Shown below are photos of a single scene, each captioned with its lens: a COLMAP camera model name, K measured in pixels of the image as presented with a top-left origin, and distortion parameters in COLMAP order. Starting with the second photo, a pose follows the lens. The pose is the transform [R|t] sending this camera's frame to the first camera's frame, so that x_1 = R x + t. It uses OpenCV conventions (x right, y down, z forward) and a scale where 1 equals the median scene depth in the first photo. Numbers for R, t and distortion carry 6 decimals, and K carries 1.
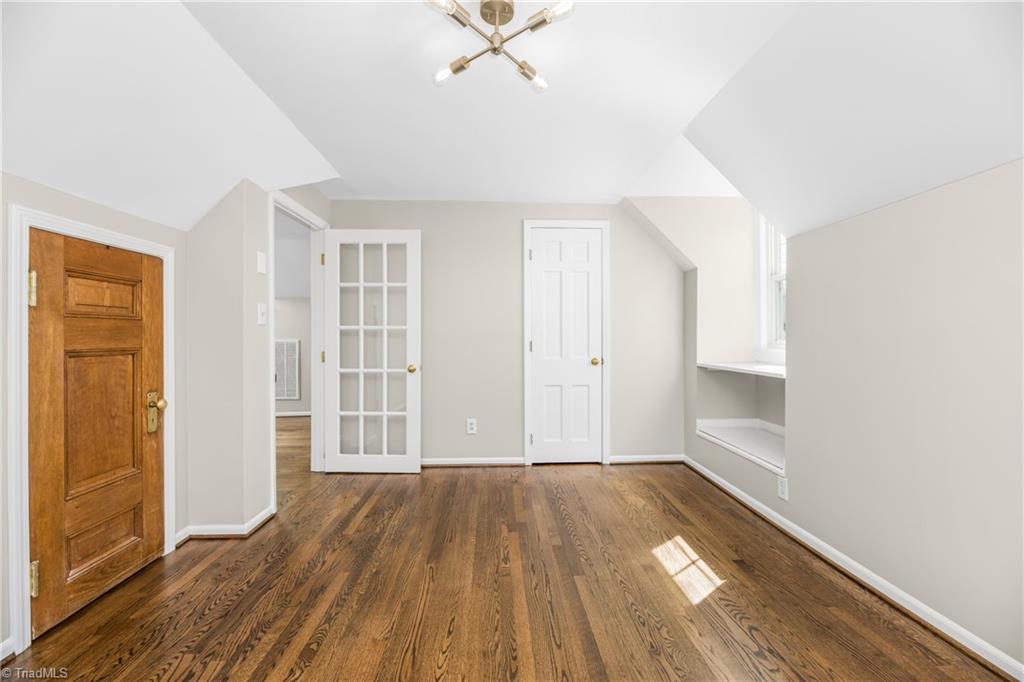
lens RADIAL K [[417.7, 0, 514.6], [0, 417.7, 339.2], [0, 0, 1]] dist [0.001385, -0.000006]
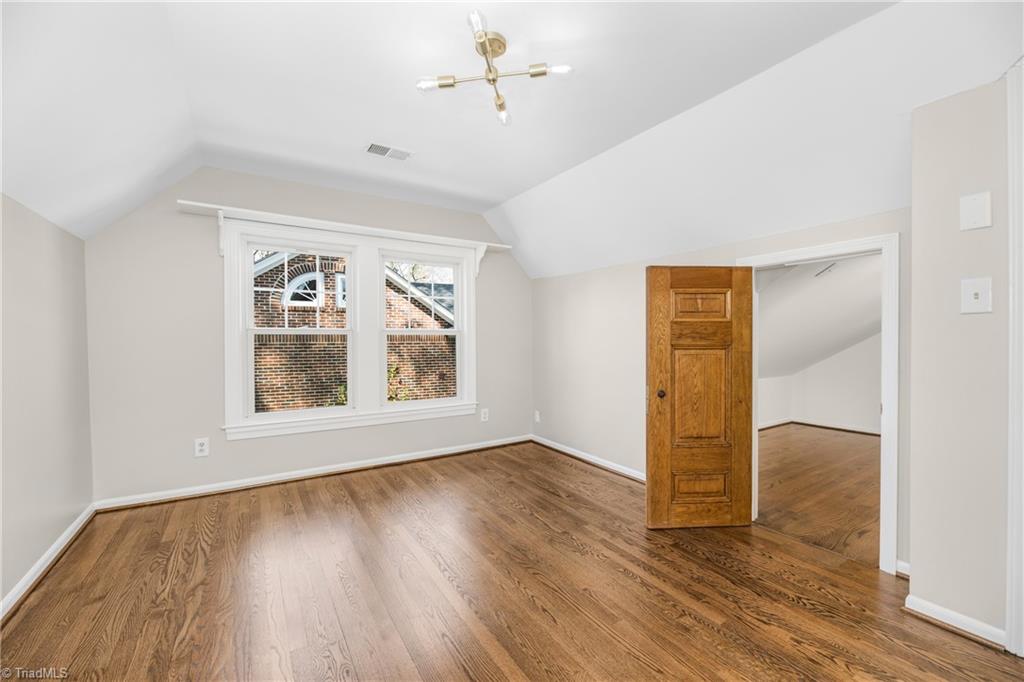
lens RADIAL K [[417.7, 0, 517.1], [0, 417.7, 339.8], [0, 0, 1]] dist [0.001385, -0.000006]
pose [[-0.867844, 0.006950, -0.496789, 0.407327], [0.002166, 0.999946, 0.010205, -0.007316], [0.496833, 0.007780, -0.867811, 1.763238]]
